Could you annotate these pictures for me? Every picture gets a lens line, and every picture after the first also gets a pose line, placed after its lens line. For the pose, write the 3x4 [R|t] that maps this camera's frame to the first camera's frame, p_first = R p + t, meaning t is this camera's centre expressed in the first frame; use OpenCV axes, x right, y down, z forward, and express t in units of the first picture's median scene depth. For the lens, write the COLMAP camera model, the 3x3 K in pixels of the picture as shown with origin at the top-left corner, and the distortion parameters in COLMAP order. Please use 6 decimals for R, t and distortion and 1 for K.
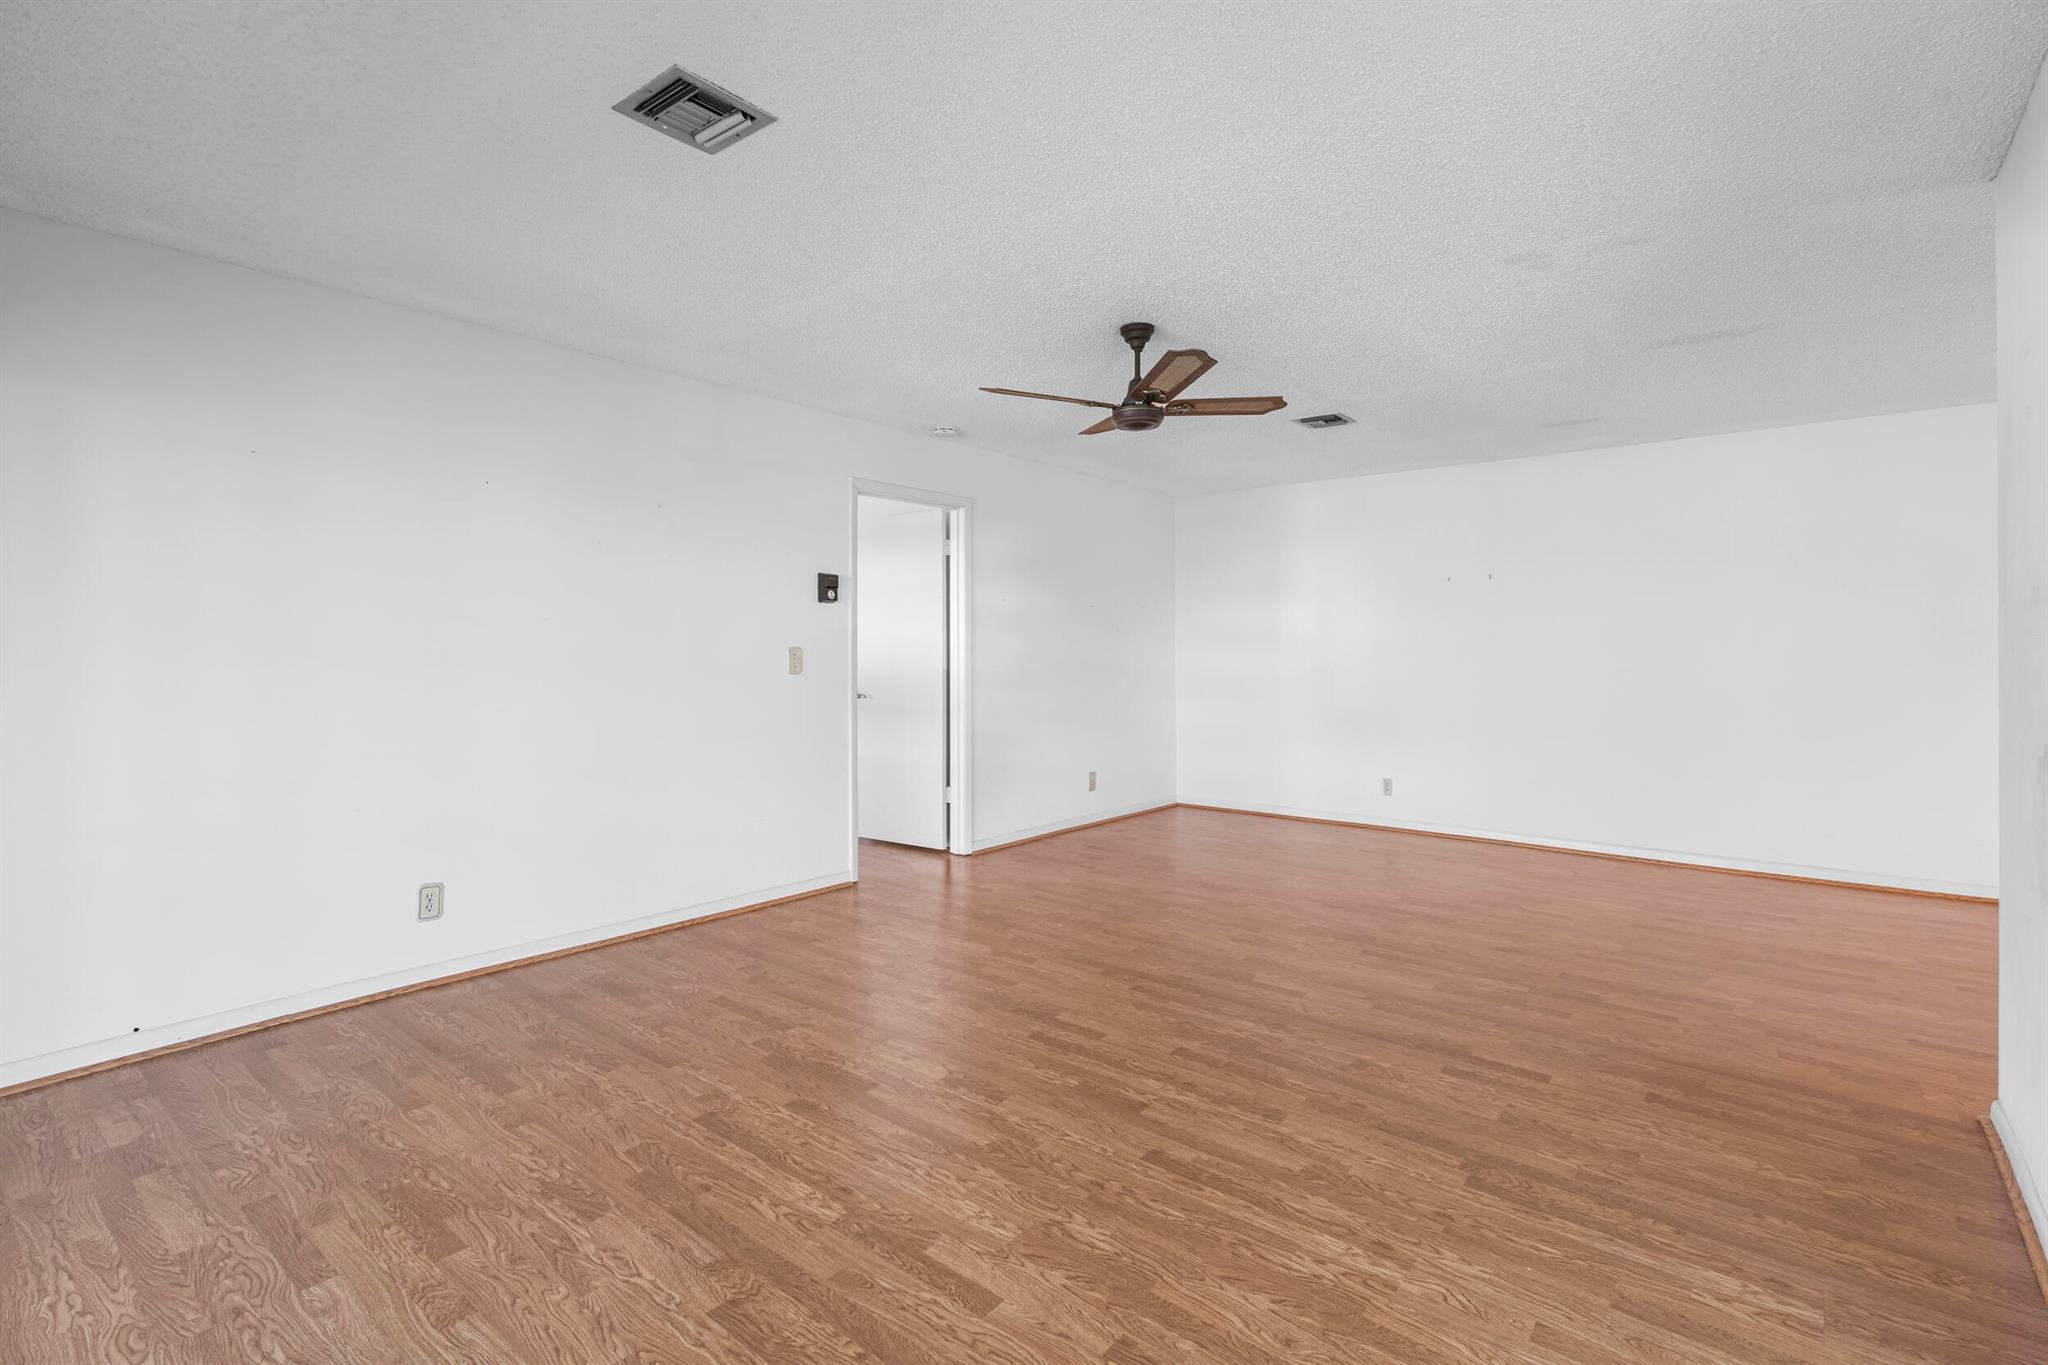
lens RADIAL K [[949.4, 0, 1033.9], [0, 949.4, 650.8], [0, 0, 1]] dist [-0.000047, 0.000597]
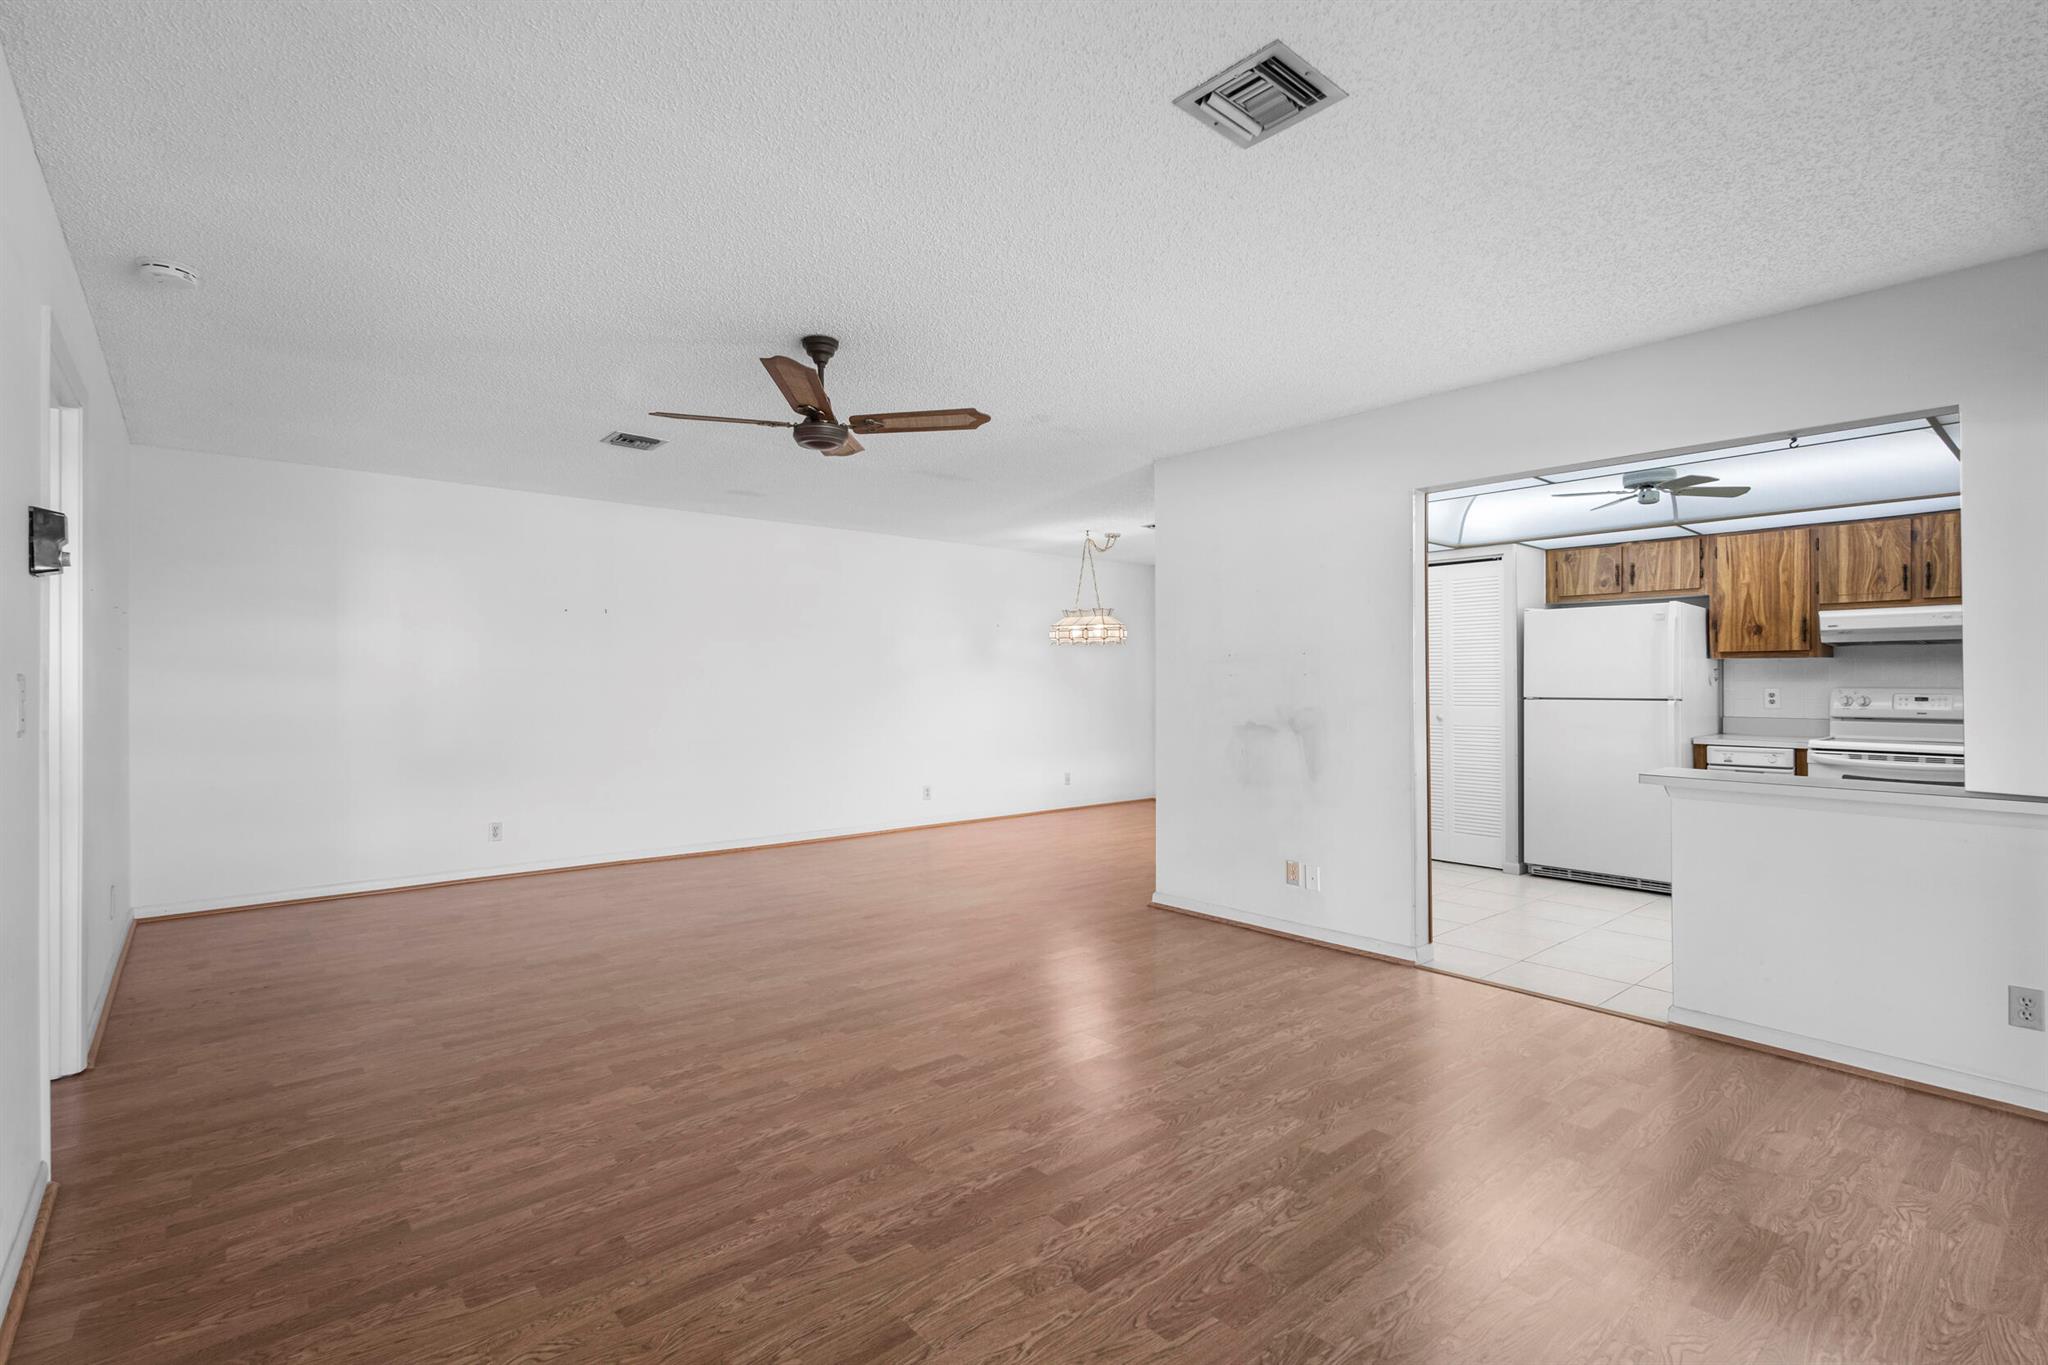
lens RADIAL K [[943.6, 0, 1019.1], [0, 943.6, 675.4], [0, 0, 1]] dist [0.003997, 0.000243]
pose [[0.187252, 0.005487, 0.982297, -1.127009], [0.003966, 0.999972, -0.006342, 0.005261], [-0.982304, 0.005083, 0.187225, 0.920901]]
